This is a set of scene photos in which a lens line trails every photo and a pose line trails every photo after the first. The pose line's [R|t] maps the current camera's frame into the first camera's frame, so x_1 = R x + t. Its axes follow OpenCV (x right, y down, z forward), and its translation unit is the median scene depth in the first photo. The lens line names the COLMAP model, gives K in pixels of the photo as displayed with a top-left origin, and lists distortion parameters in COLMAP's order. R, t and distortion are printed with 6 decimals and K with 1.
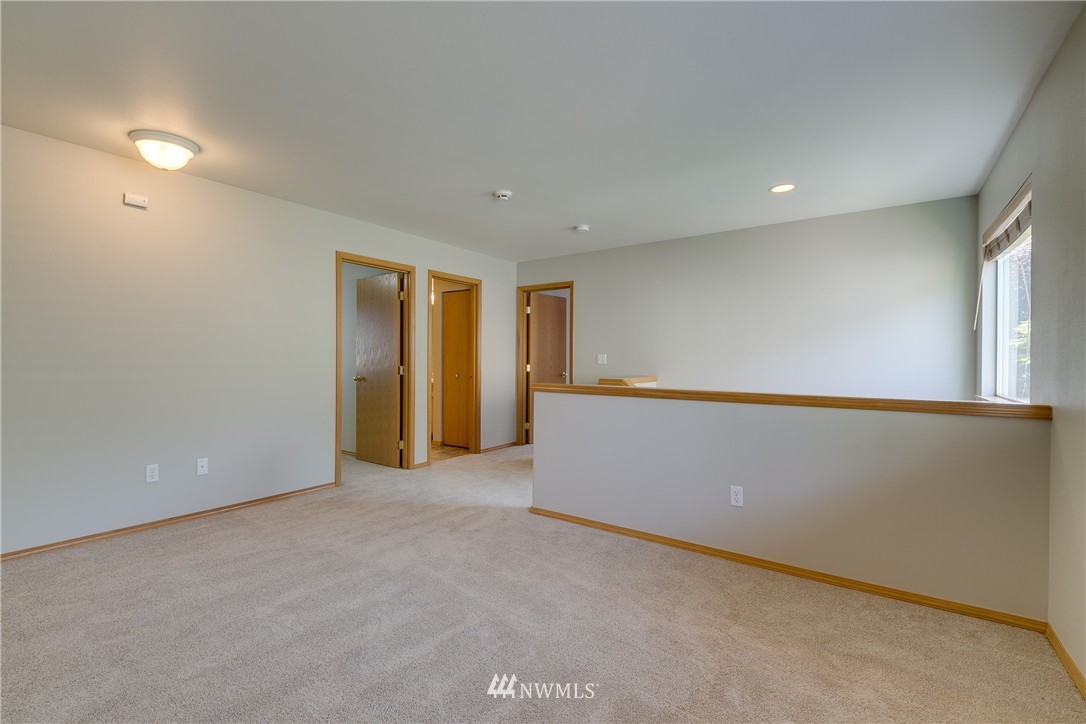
lens RADIAL K [[482.9, 0, 546.2], [0, 482.9, 363.4], [0, 0, 1]] dist [0.001020, -0.004224]
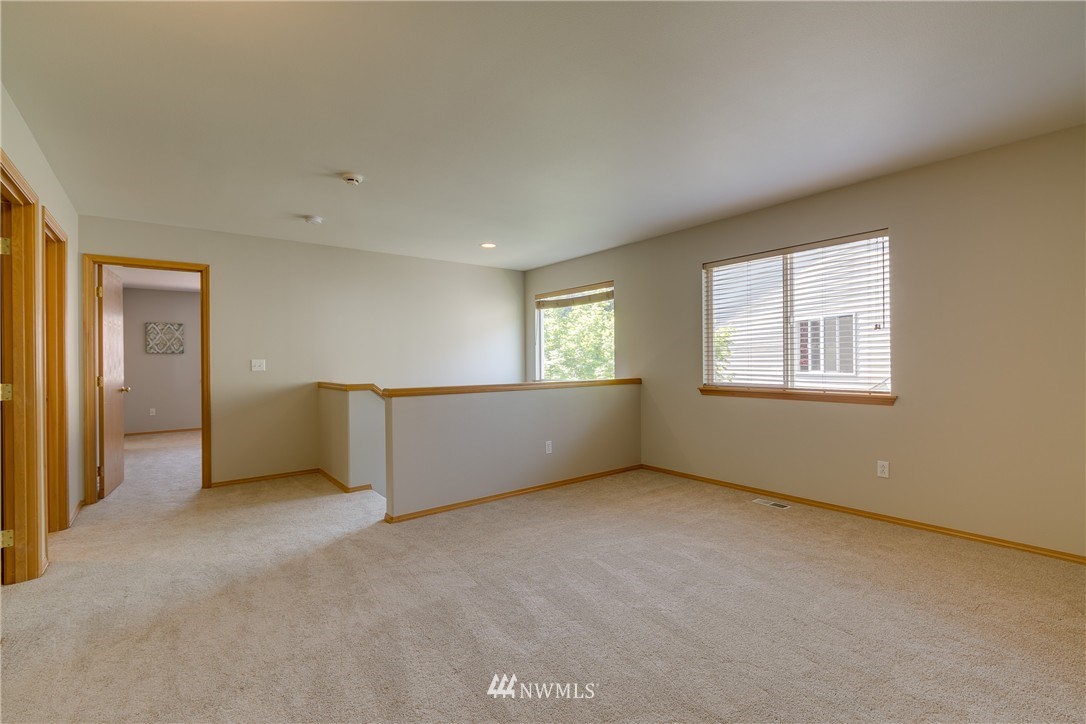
lens RADIAL K [[482.9, 0, 548.3], [0, 482.9, 359.4], [0, 0, 1]] dist [0.001020, -0.004224]
pose [[0.278170, -0.000732, 0.960532, -0.862603], [0.024305, 0.999685, -0.006277, -0.002014], [-0.960224, 0.025091, 0.278100, 0.429037]]
